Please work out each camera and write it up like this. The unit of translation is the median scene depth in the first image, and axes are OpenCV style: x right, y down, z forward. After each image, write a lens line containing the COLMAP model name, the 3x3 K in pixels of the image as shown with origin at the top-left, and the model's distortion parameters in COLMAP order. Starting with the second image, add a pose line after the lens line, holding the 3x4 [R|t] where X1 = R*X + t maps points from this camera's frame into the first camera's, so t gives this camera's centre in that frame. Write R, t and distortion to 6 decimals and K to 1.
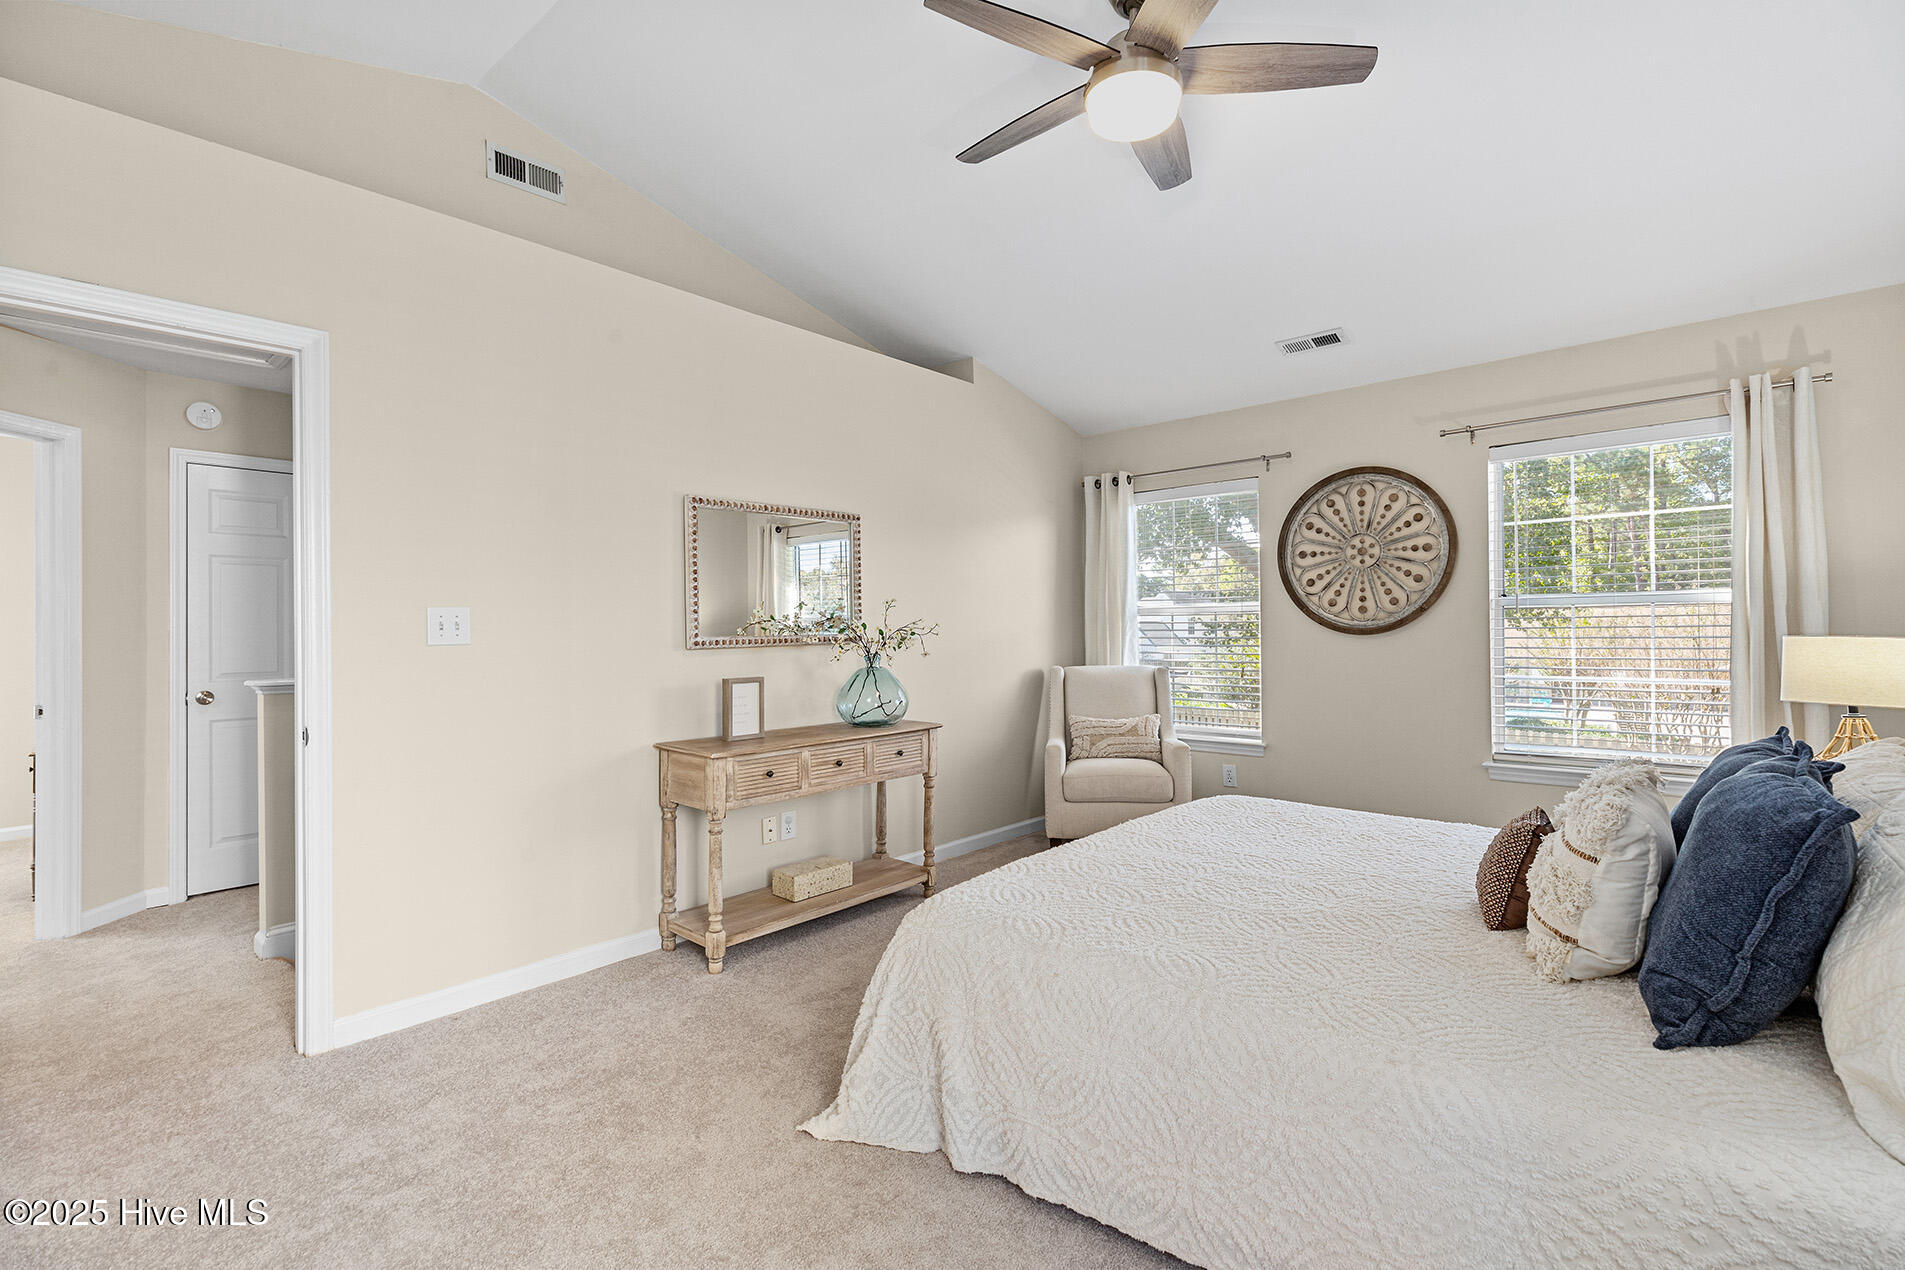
lens RADIAL K [[867.1, 0, 951.6], [0, 867.1, 628.0], [0, 0, 1]] dist [0.003969, -0.000878]
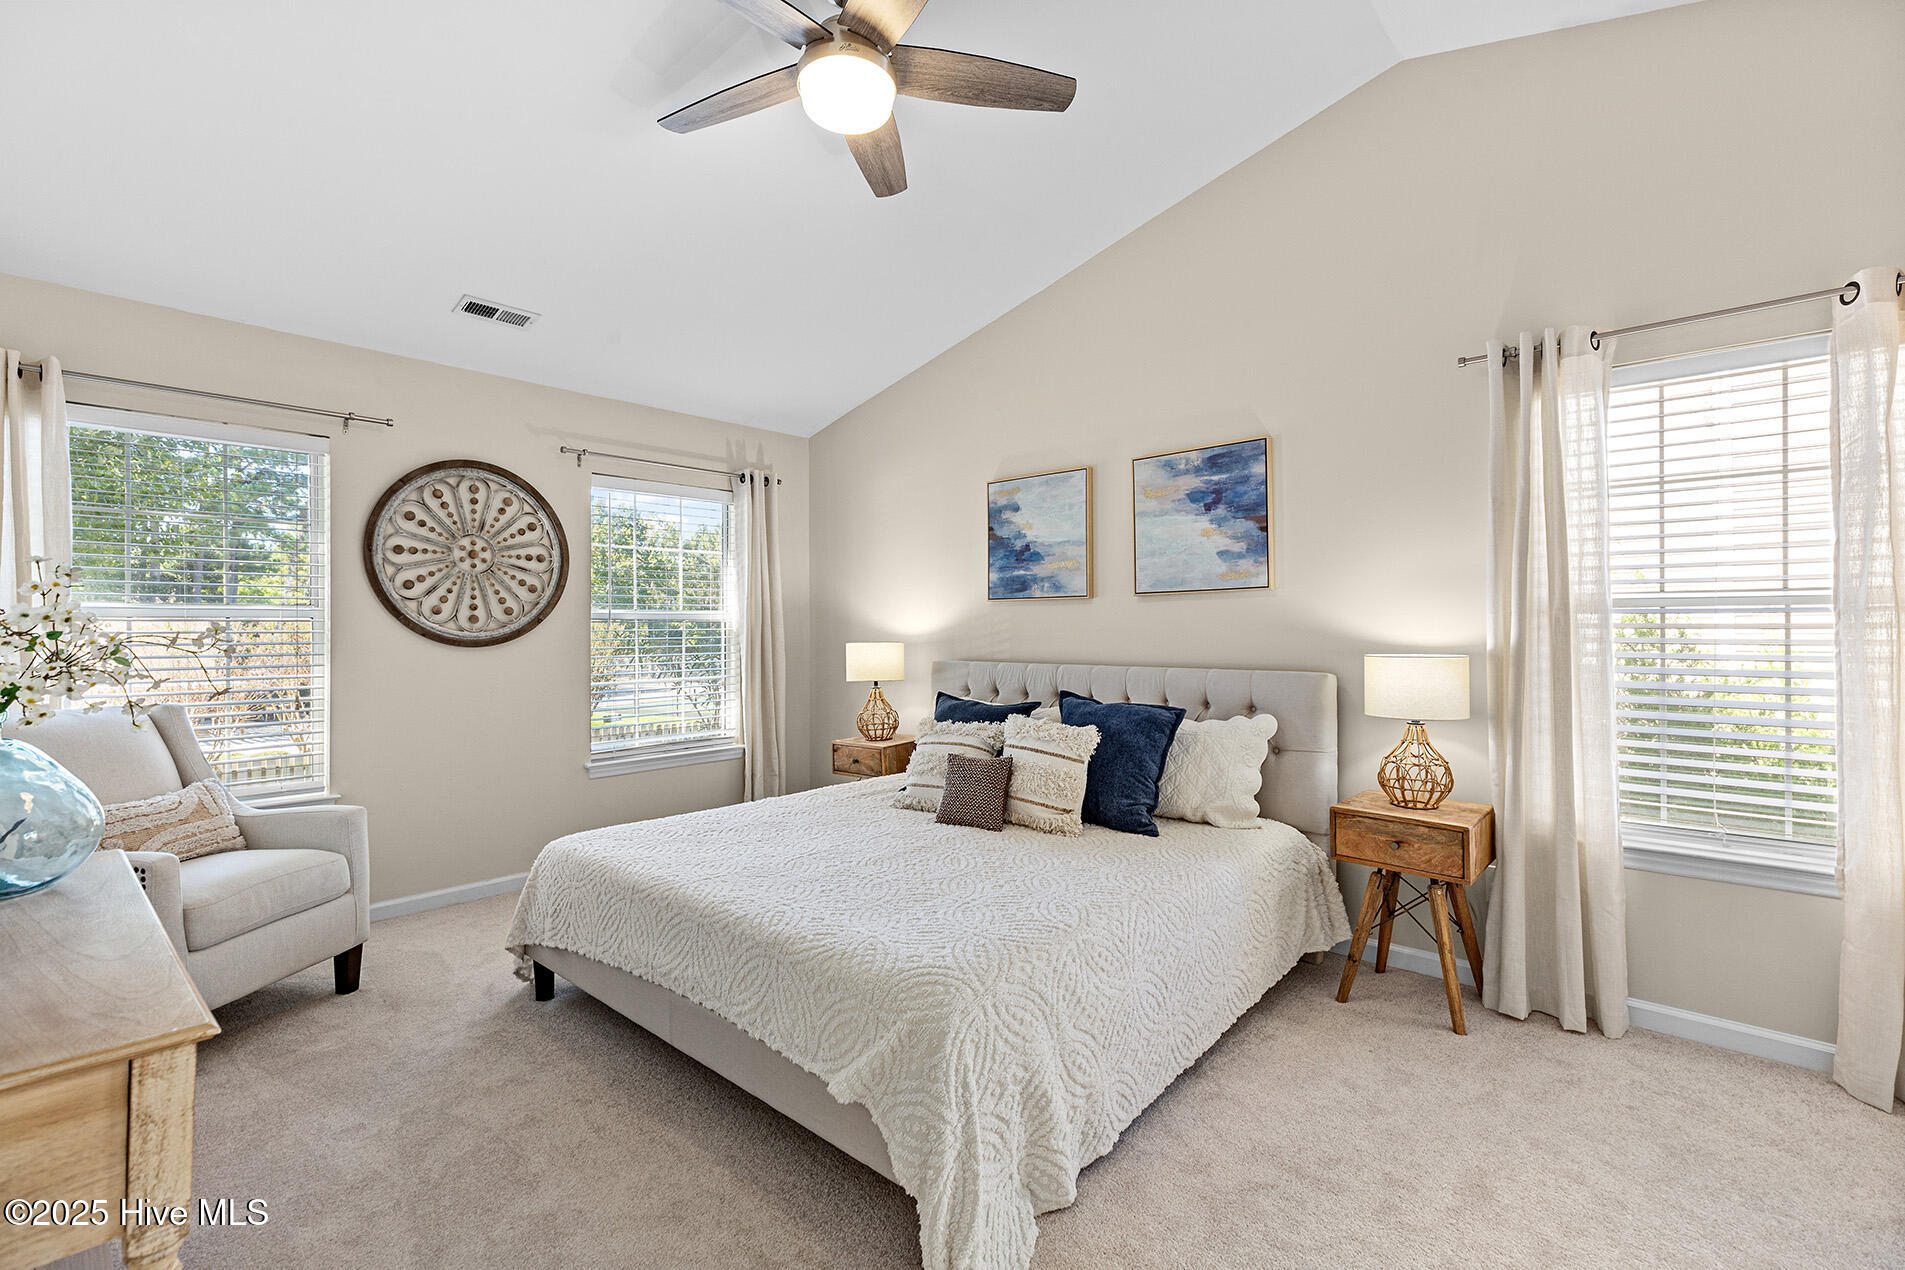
lens RADIAL K [[867.1, 0, 950.5], [0, 867.1, 627.7], [0, 0, 1]] dist [0.003969, -0.000878]
pose [[-0.010412, 0.014430, 0.999842, -0.429922], [0.006101, 0.999878, -0.014367, 0.003612], [-0.999927, 0.005951, -0.010499, 0.515722]]
